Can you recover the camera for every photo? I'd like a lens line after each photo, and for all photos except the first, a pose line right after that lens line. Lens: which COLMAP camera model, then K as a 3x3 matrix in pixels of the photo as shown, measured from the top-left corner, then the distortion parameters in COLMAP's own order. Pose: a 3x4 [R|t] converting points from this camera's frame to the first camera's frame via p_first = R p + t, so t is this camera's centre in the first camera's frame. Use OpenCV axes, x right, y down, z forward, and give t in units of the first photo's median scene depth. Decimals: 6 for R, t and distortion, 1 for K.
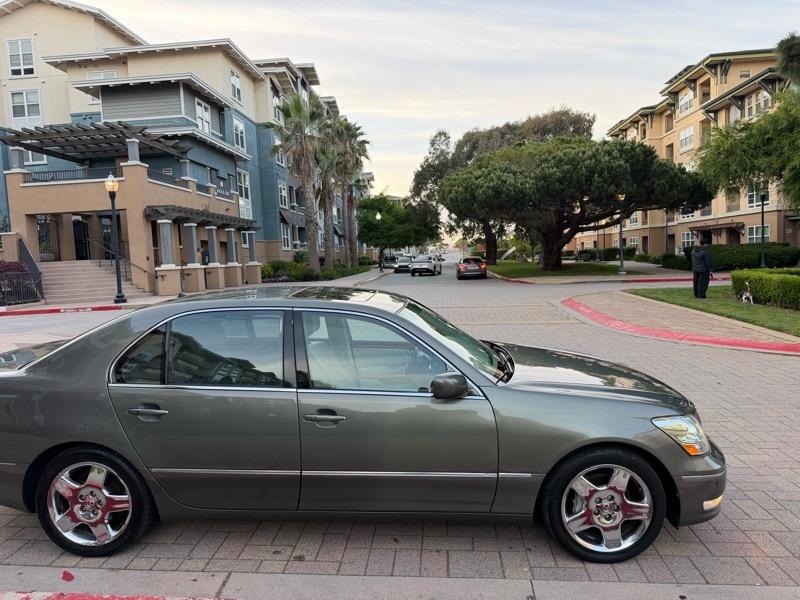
lens RADIAL K [[555.3, 0, 403.6], [0, 555.3, 301.2], [0, 0, 1]] dist [0.062935, -0.097415]
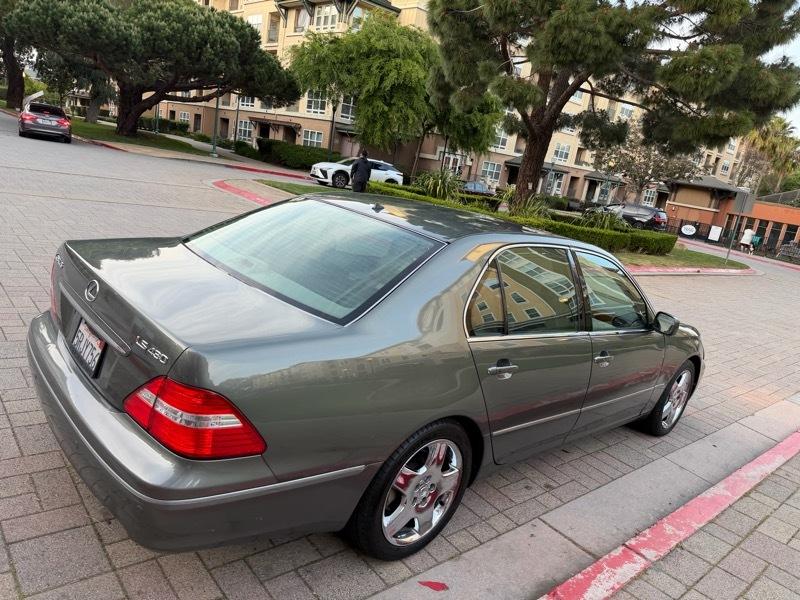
lens RADIAL K [[557.8, 0, 394.4], [0, 557.8, 303.0], [0, 0, 1]] dist [0.038162, -0.055145]
pose [[0.692474, -0.021896, 0.721110, -0.093148], [-0.138568, 0.976892, 0.162728, -0.000512], [-0.708010, -0.212607, 0.673438, 0.047281]]
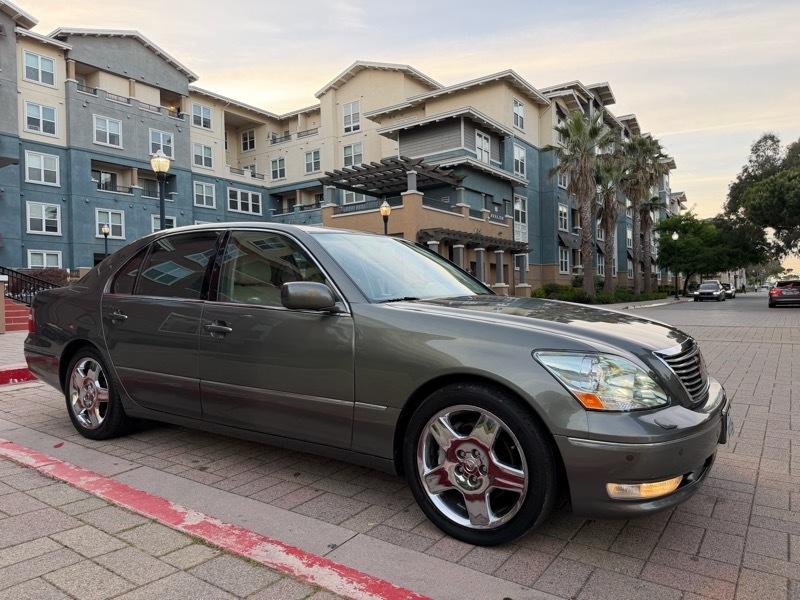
lens RADIAL K [[555.4, 0, 403.7], [0, 555.4, 309.5], [0, 0, 1]] dist [0.054796, -0.073380]
pose [[0.862710, 0.030215, -0.504796, 0.052523], [-0.051251, 0.998298, -0.027835, 0.014632], [0.503096, 0.049885, 0.862790, 0.023734]]
